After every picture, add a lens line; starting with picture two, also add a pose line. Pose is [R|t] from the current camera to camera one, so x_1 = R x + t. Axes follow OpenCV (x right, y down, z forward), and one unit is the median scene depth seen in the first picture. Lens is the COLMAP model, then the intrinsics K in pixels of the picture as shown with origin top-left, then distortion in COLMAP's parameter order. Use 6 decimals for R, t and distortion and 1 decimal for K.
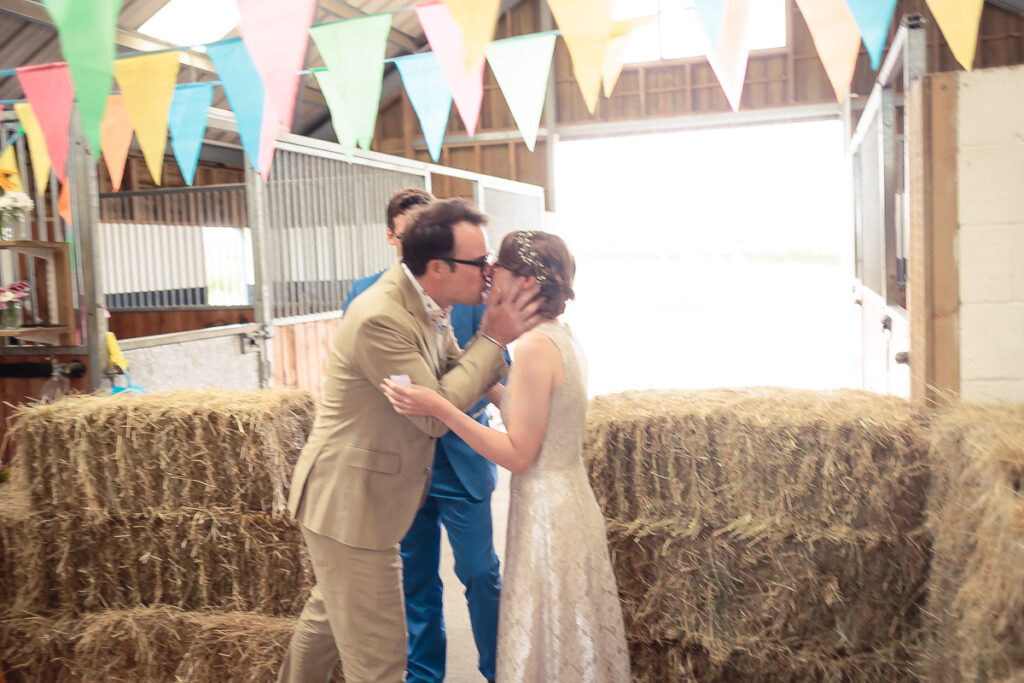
lens RADIAL K [[962.0, 0, 512.0], [0, 962.0, 341.5], [0, 0, 1]] dist [-0.000335, -0.019328]
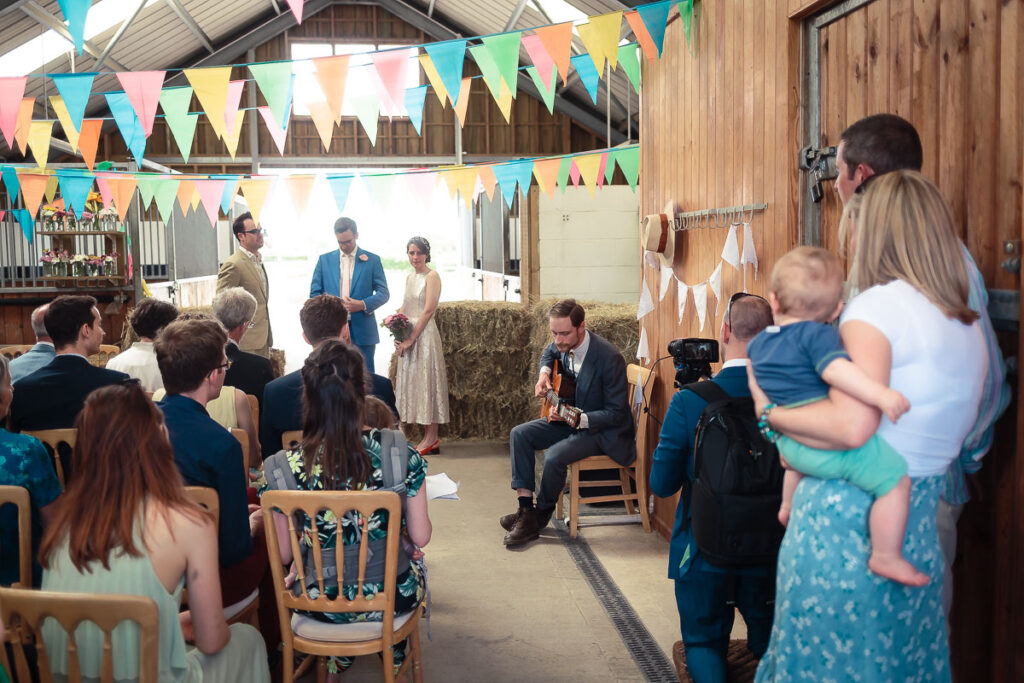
lens RADIAL K [[963.9, 0, 511.5], [0, 963.9, 336.1], [0, 0, 1]] dist [0.011642, -0.034642]
pose [[0.909080, -0.008309, 0.416538, -0.643419], [0.012948, 0.999882, -0.008312, 0.151342], [-0.416420, 0.012950, 0.909080, -1.254475]]
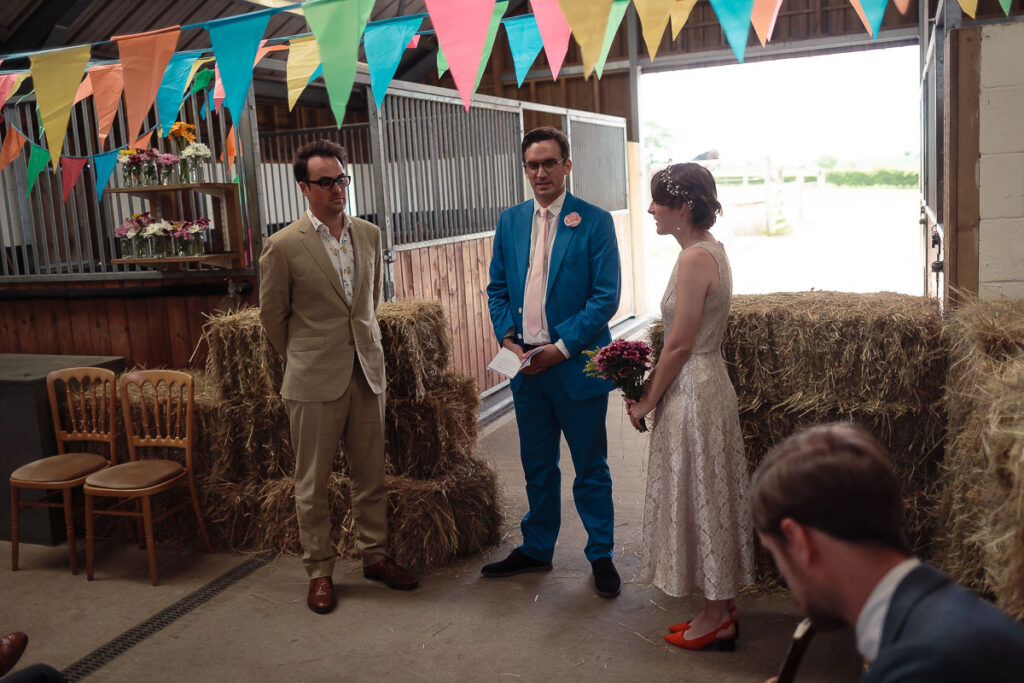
lens RADIAL K [[963.9, 0, 511.5], [0, 963.9, 336.1], [0, 0, 1]] dist [0.011642, -0.034642]
pose [[0.996403, -0.009056, -0.084261, -0.017016], [0.014701, 0.997670, 0.066618, 0.015476], [0.083462, -0.067617, 0.994214, -0.223290]]
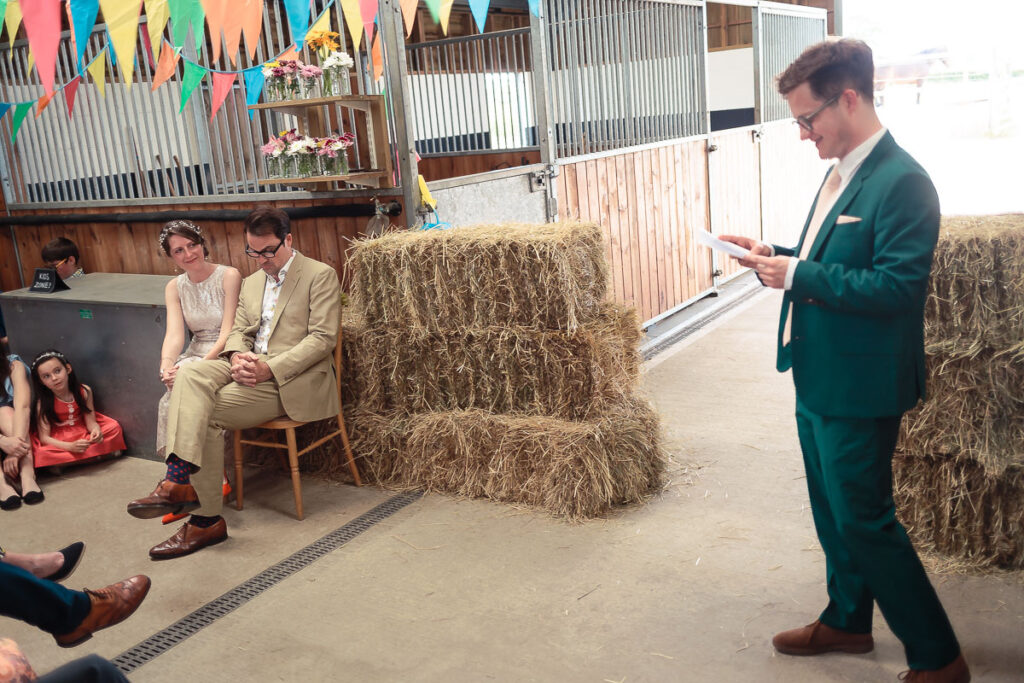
lens RADIAL K [[963.9, 0, 511.5], [0, 963.9, 336.1], [0, 0, 1]] dist [0.011642, -0.034642]
pose [[0.961437, 0.015556, -0.274586, -0.001164], [0.027855, 0.987757, 0.153492, 0.007921], [0.273612, -0.155222, 0.949233, -0.087468]]
